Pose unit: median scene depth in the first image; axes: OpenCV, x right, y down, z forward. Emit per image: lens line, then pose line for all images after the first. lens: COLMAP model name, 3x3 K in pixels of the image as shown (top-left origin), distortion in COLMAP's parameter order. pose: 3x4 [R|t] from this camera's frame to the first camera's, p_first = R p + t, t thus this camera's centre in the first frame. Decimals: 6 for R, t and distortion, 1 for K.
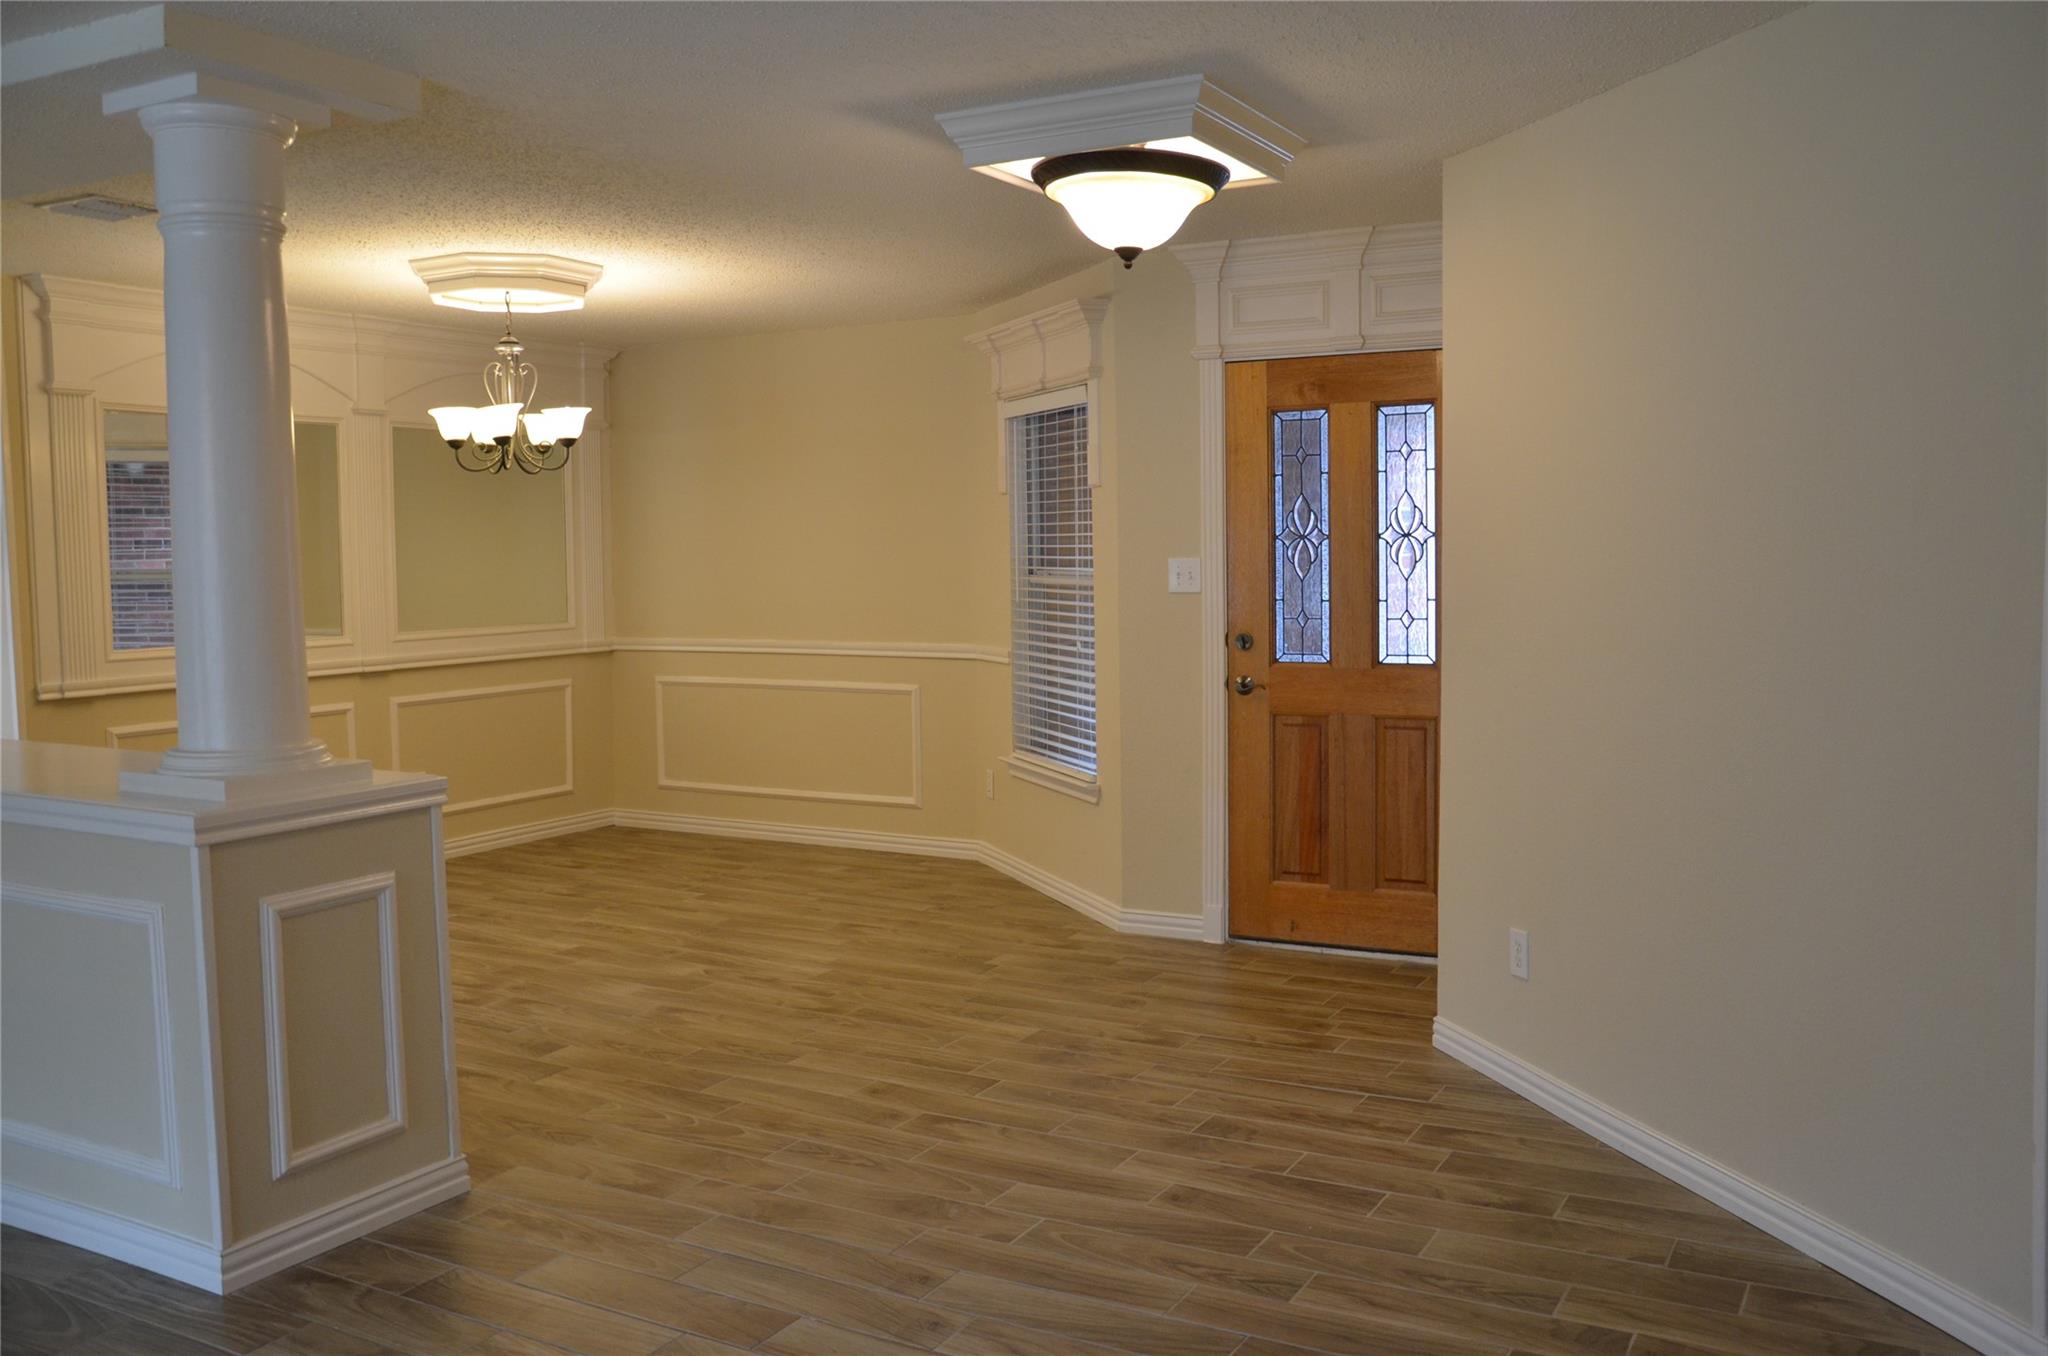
lens RADIAL K [[1707.5, 0, 1025.7], [0, 1707.5, 659.6], [0, 0, 1]] dist [-0.092044, 0.068600]
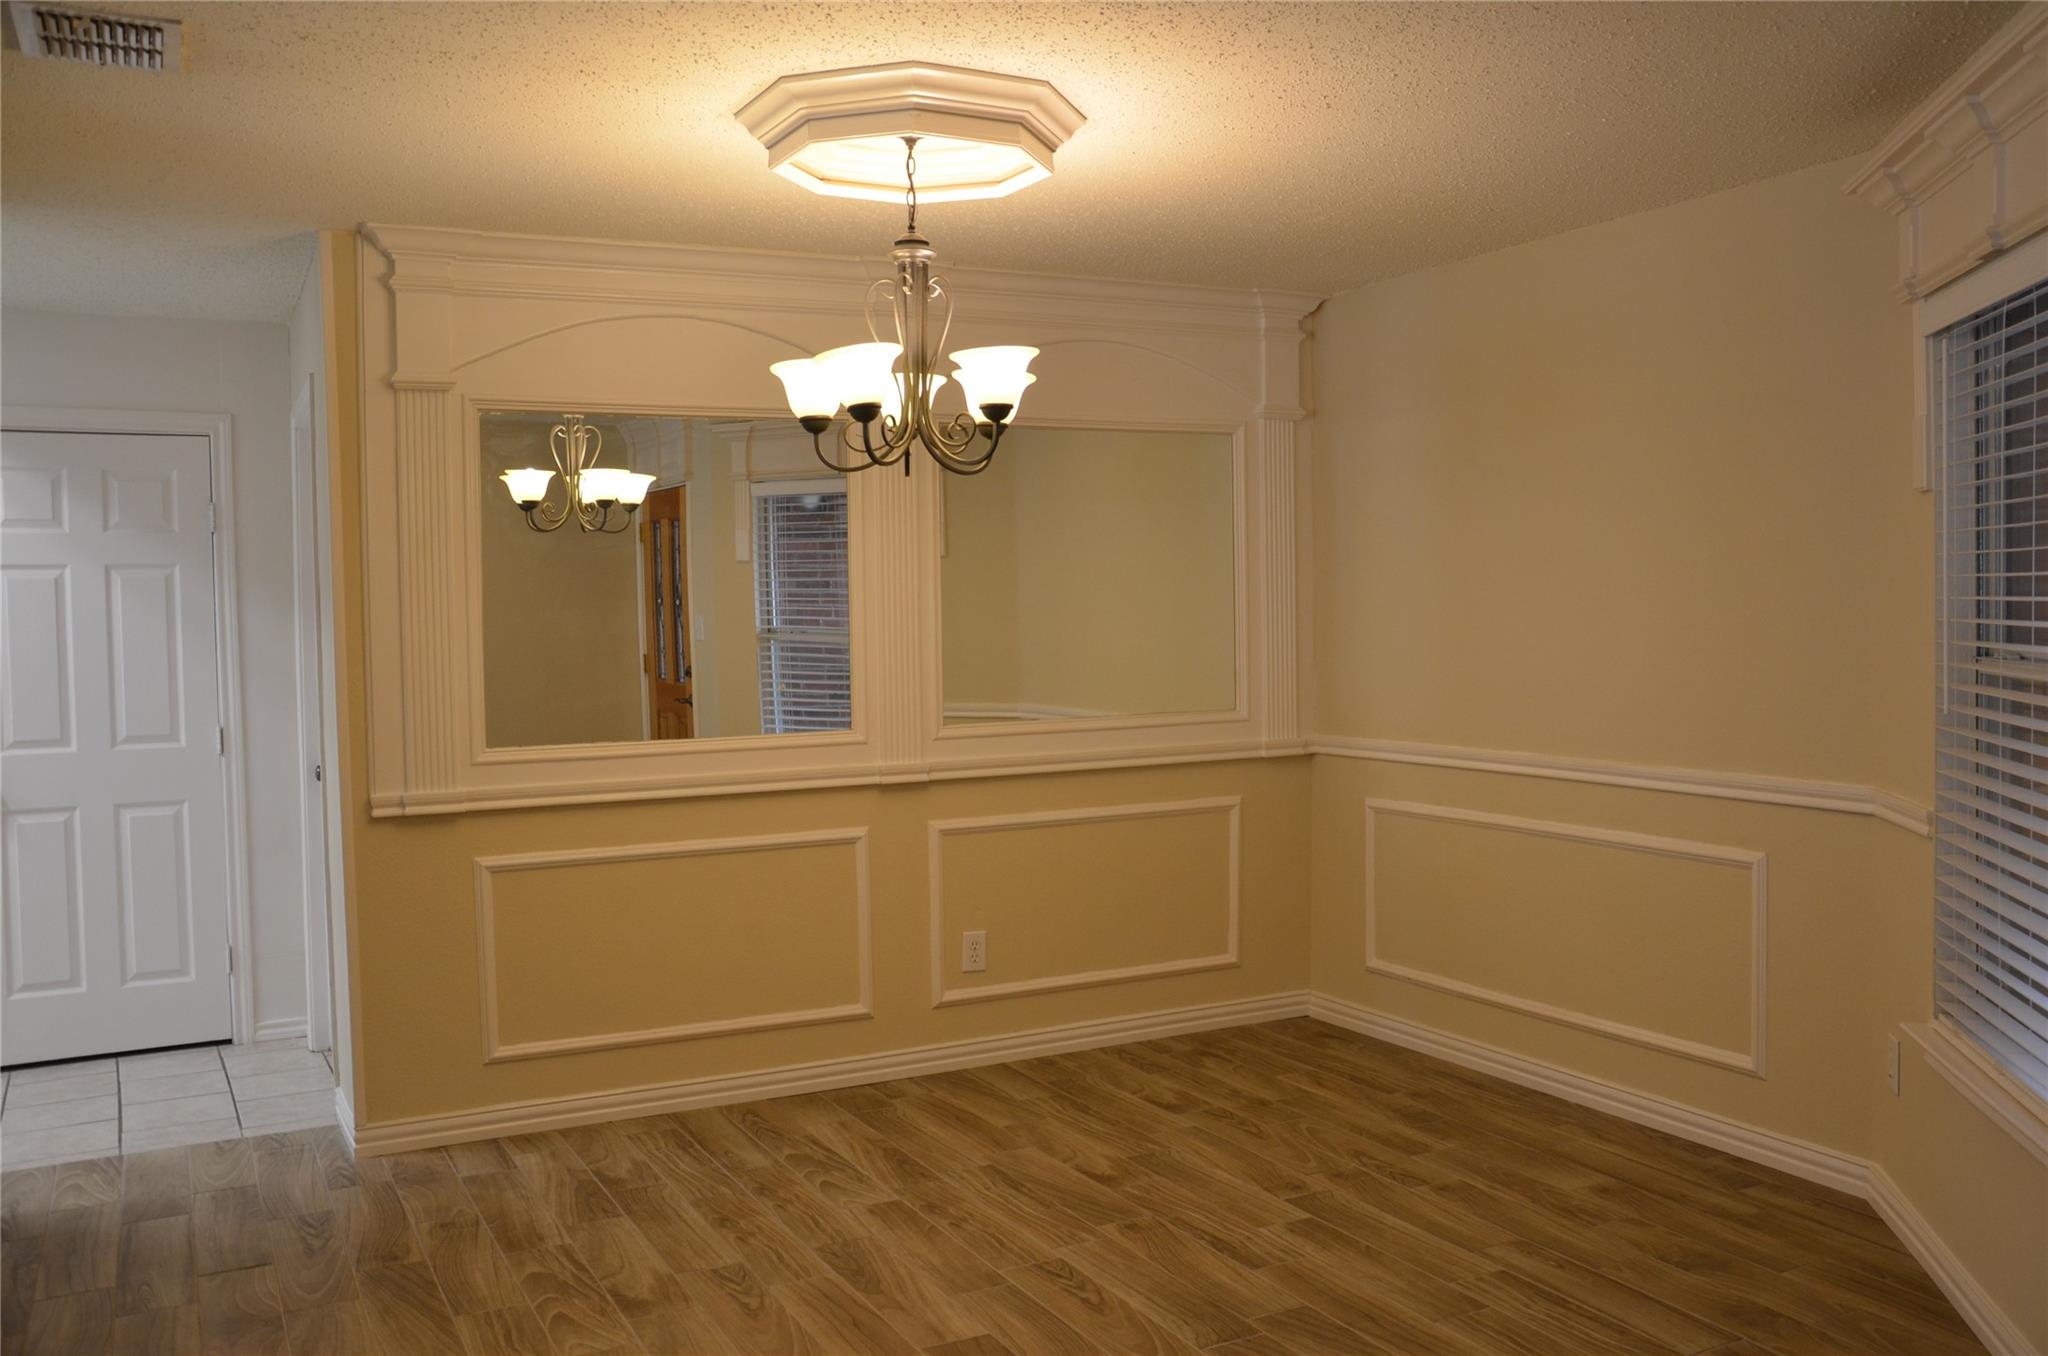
lens RADIAL K [[1738.2, 0, 1035.1], [0, 1738.2, 664.8], [0, 0, 1]] dist [-0.127283, 0.161392]
pose [[0.840515, 0.017011, -0.541521, 0.046039], [-0.029674, 0.999452, -0.014661, -0.039989], [0.540975, 0.028392, 0.840559, 0.552973]]
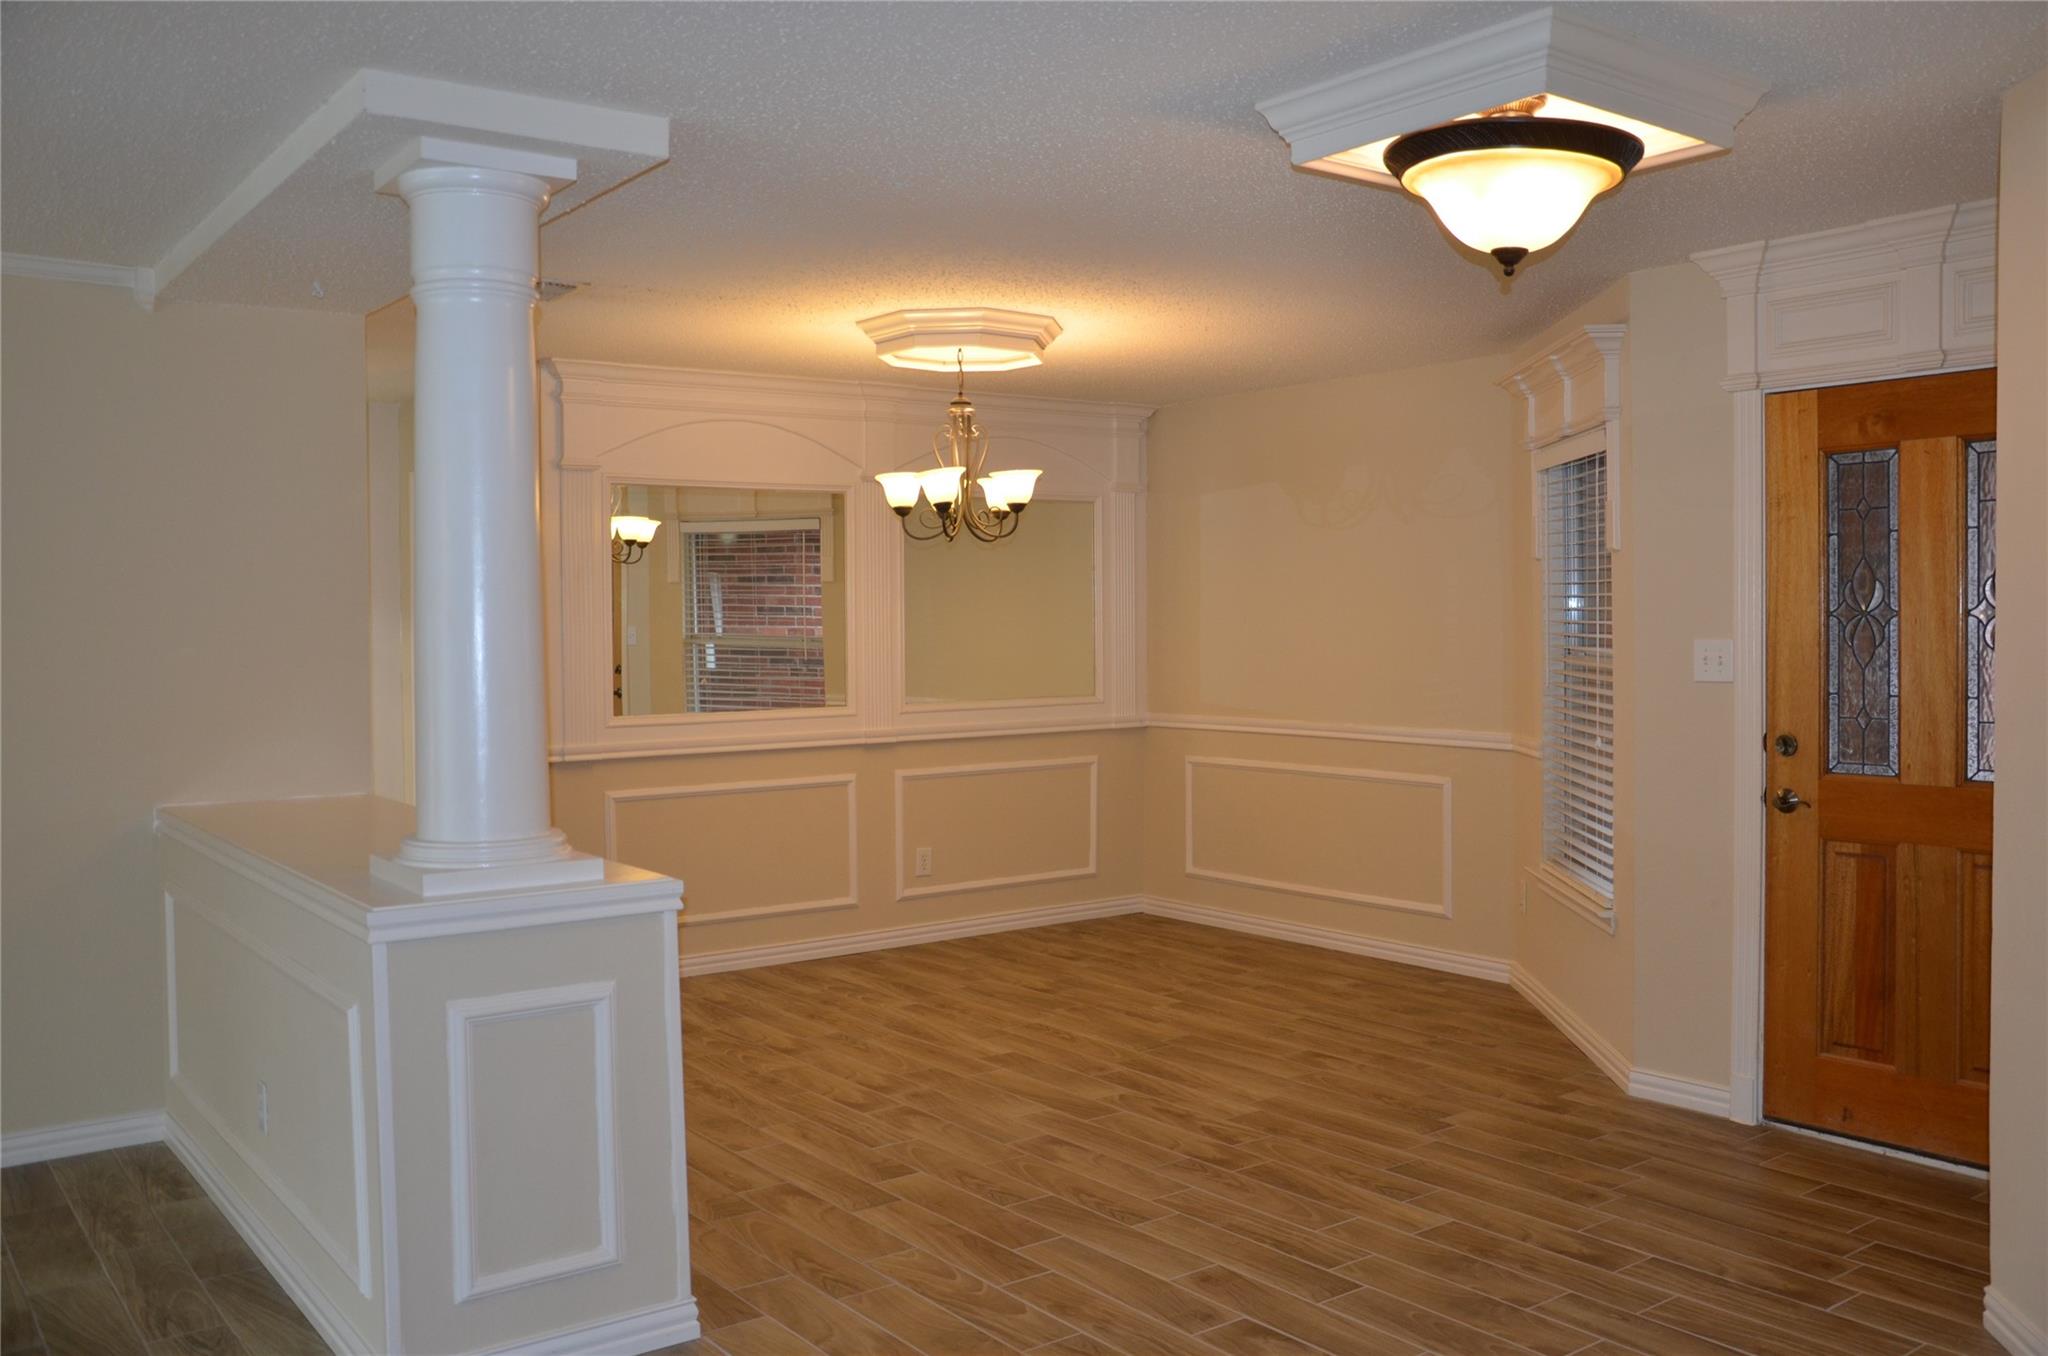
lens RADIAL K [[1738.2, 0, 1037.4], [0, 1738.2, 662.0], [0, 0, 1]] dist [-0.127283, 0.161392]
pose [[0.918110, 0.014226, -0.396071, 0.122121], [-0.028583, 0.999130, -0.030369, -0.015186], [0.395294, 0.039203, 0.917718, 0.136745]]
